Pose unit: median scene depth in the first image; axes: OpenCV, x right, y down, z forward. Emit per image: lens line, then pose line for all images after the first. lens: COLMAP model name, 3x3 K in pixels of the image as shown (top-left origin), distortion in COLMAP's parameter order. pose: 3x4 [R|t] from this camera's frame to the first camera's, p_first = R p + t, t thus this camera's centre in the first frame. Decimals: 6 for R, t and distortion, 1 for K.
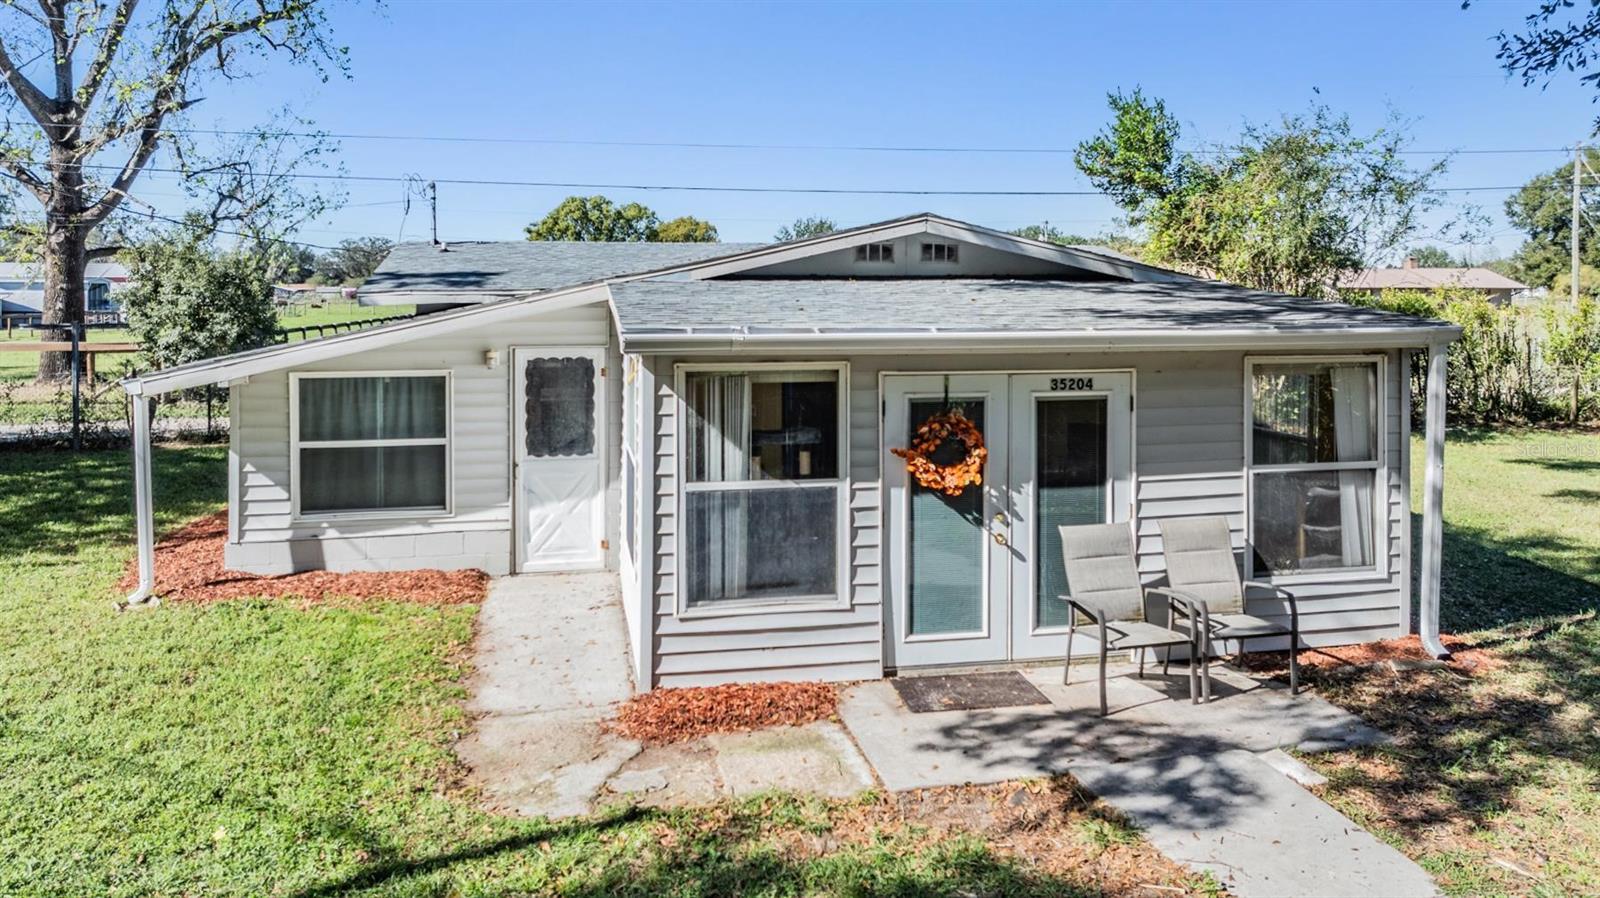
lens RADIAL K [[1160.9, 0, 800.0], [0, 1160.9, 449.0], [0, 0, 1]] dist [-0.047334, 0.055617]
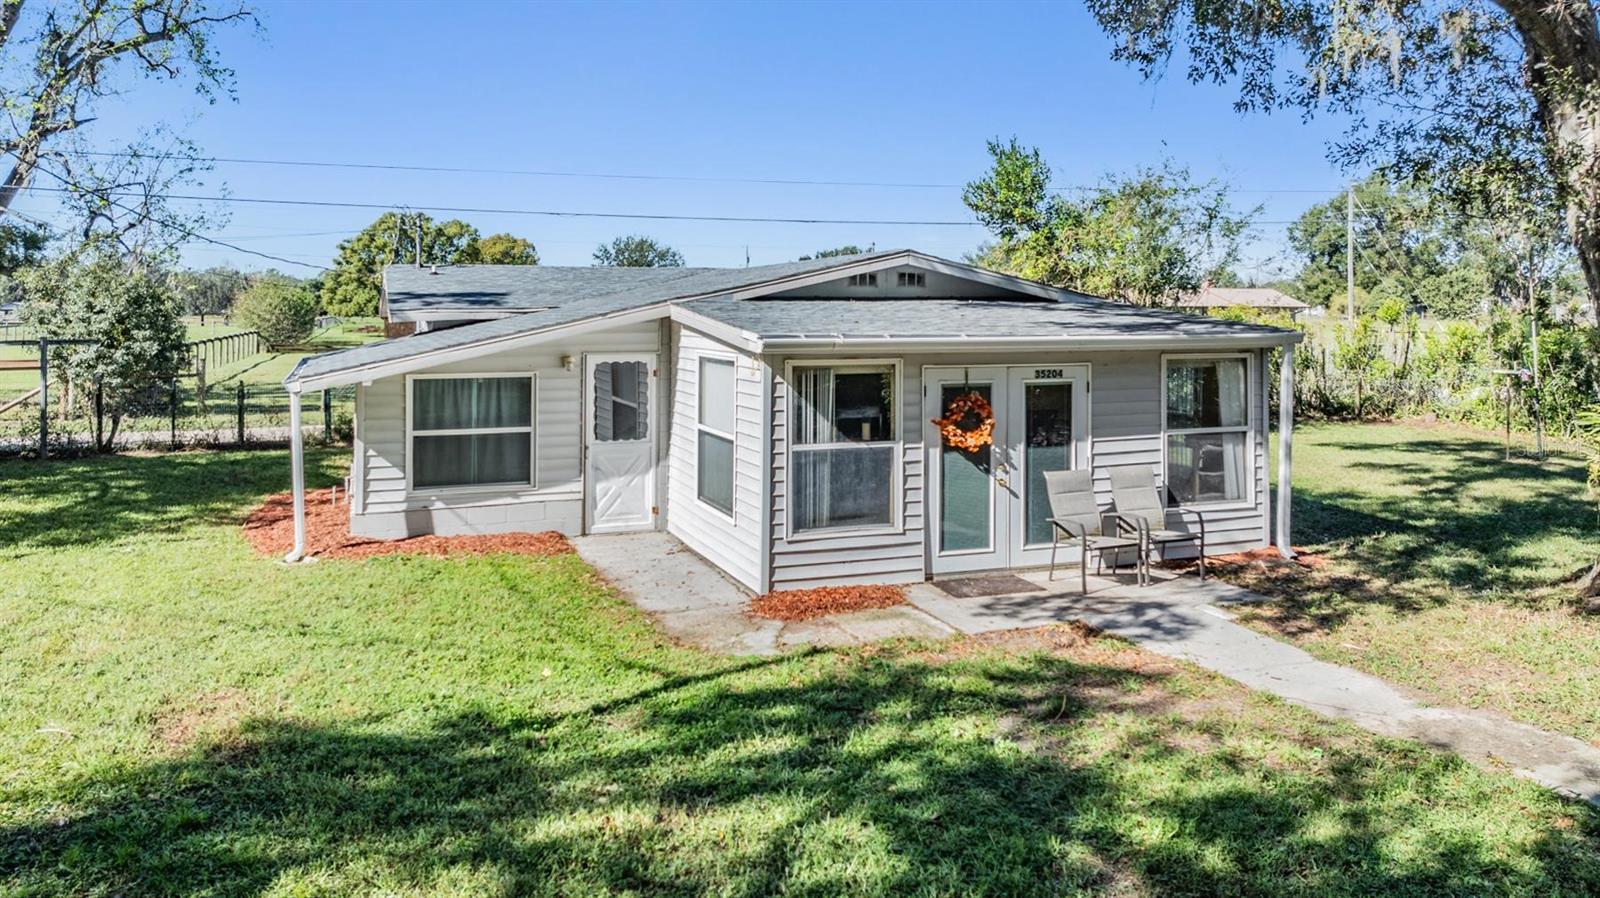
lens RADIAL K [[1105.1, 0, 802.5], [0, 1105.1, 475.6], [0, 0, 1]] dist [-0.016278, 0.003400]
pose [[0.991256, -0.019049, 0.130571, -0.245044], [0.017294, 0.999744, 0.014563, 0.044133], [-0.130815, -0.012178, 0.991332, -0.313788]]
